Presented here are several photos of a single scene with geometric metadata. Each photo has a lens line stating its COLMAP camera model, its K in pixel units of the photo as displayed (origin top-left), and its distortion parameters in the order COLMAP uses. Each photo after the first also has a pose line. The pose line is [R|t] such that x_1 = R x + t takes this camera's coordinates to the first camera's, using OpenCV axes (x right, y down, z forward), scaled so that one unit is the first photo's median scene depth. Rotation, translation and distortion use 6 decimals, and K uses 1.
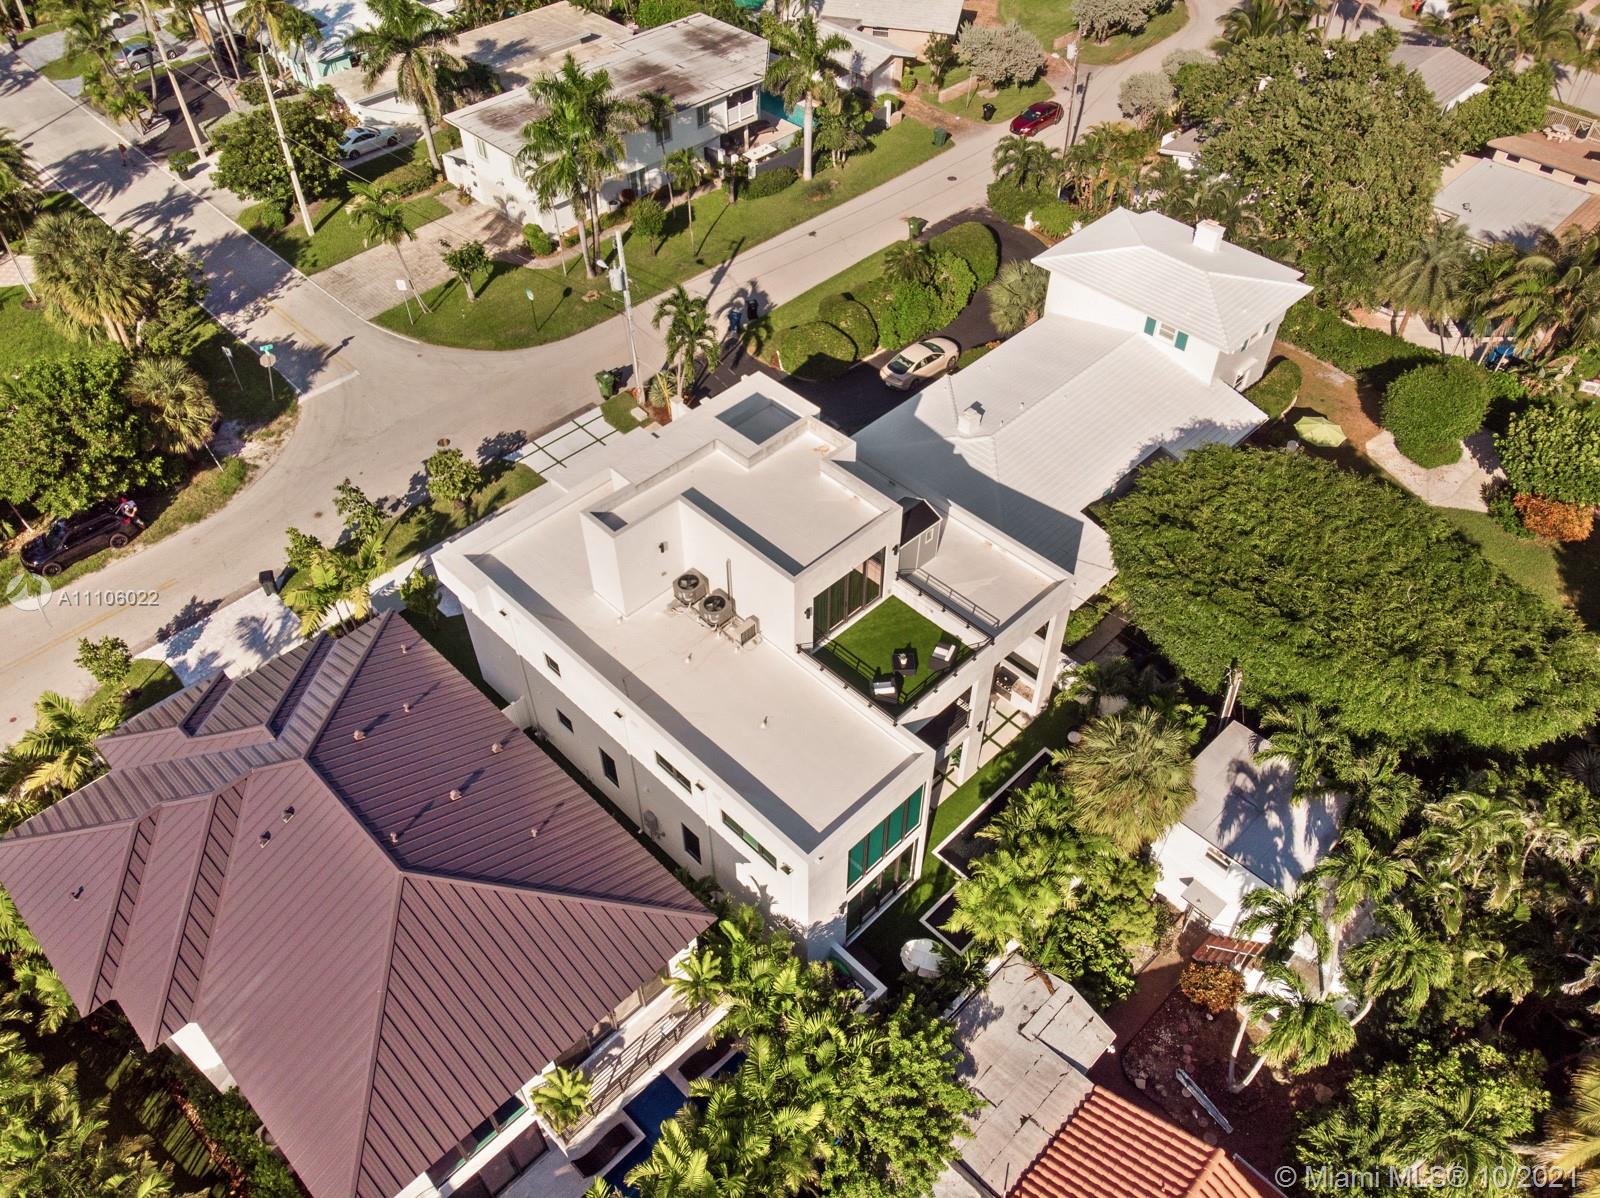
lens RADIAL K [[1188.4, 0, 804.7], [0, 1188.4, 603.4], [0, 0, 1]] dist [-0.003324, 0.007869]
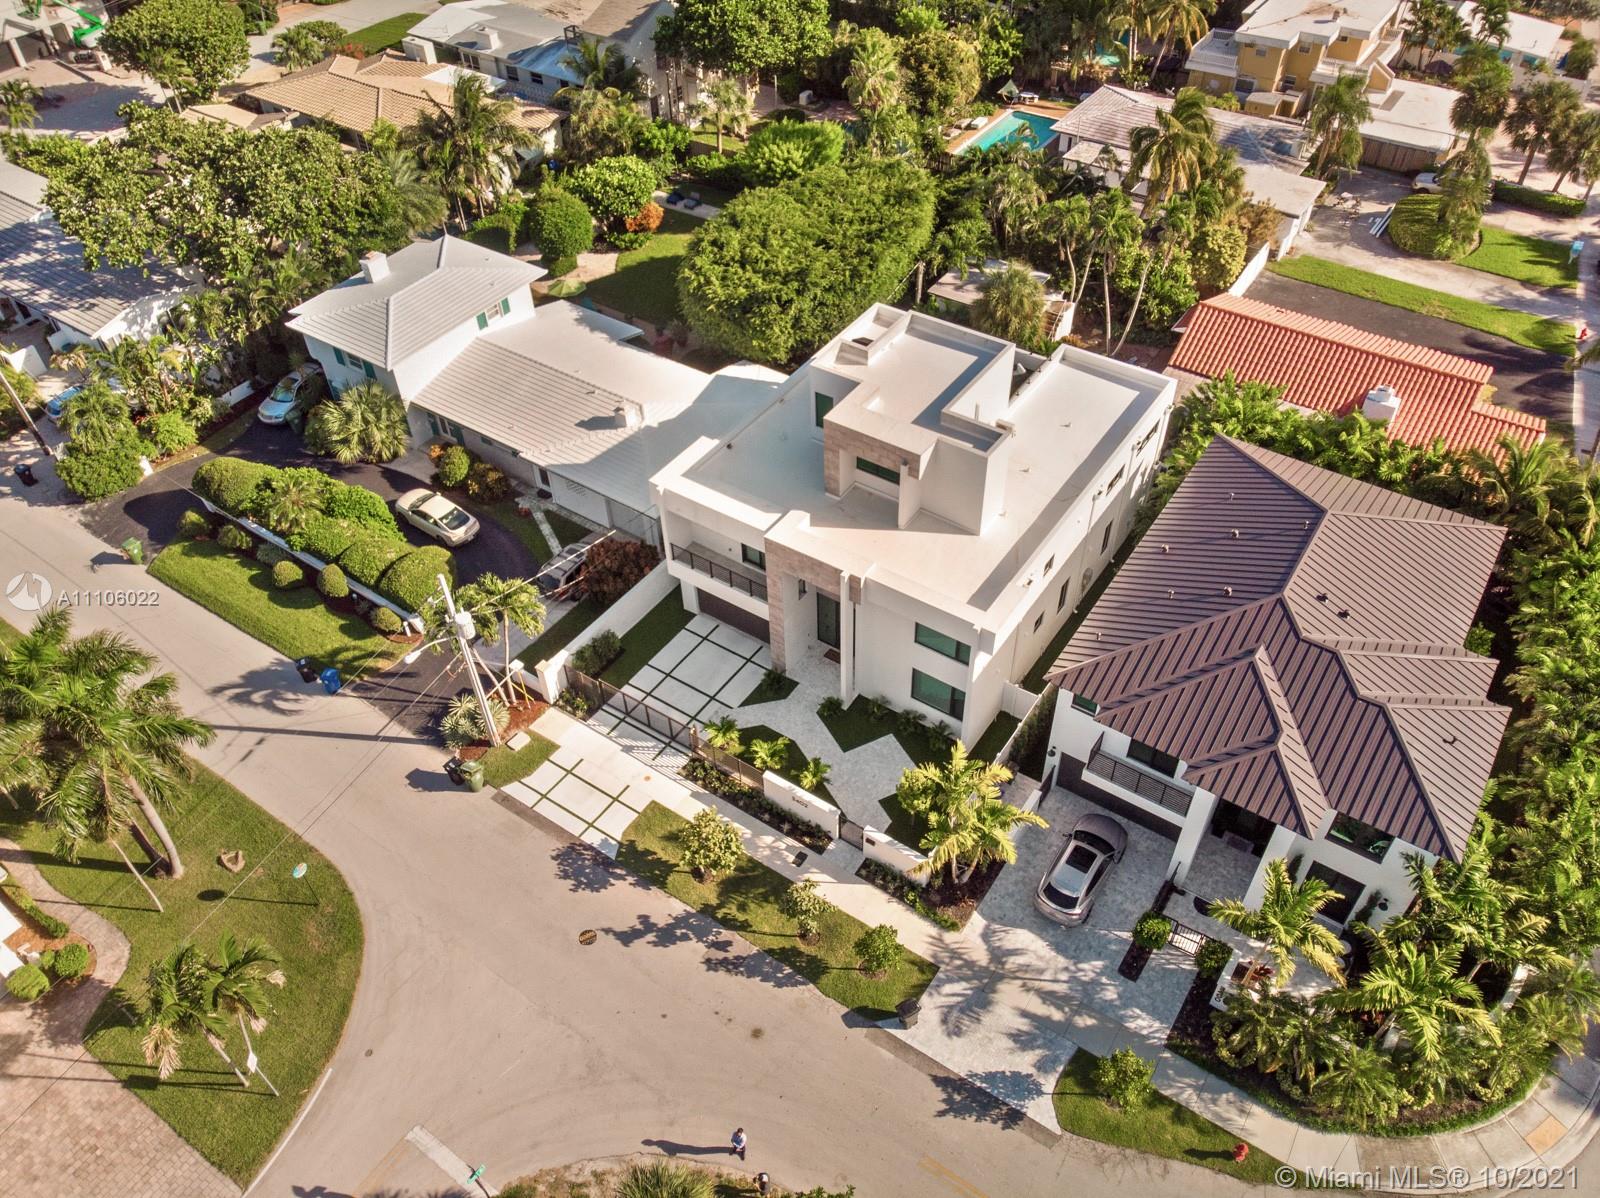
lens RADIAL K [[1183.6, 0, 814.4], [0, 1183.6, 592.3], [0, 0, 1]] dist [0.065635, -0.124632]
pose [[-0.190602, -0.682405, 0.705687, -0.716899], [0.720457, 0.391045, 0.572735, -0.546080], [-0.666793, 0.617582, 0.417110, 0.488810]]
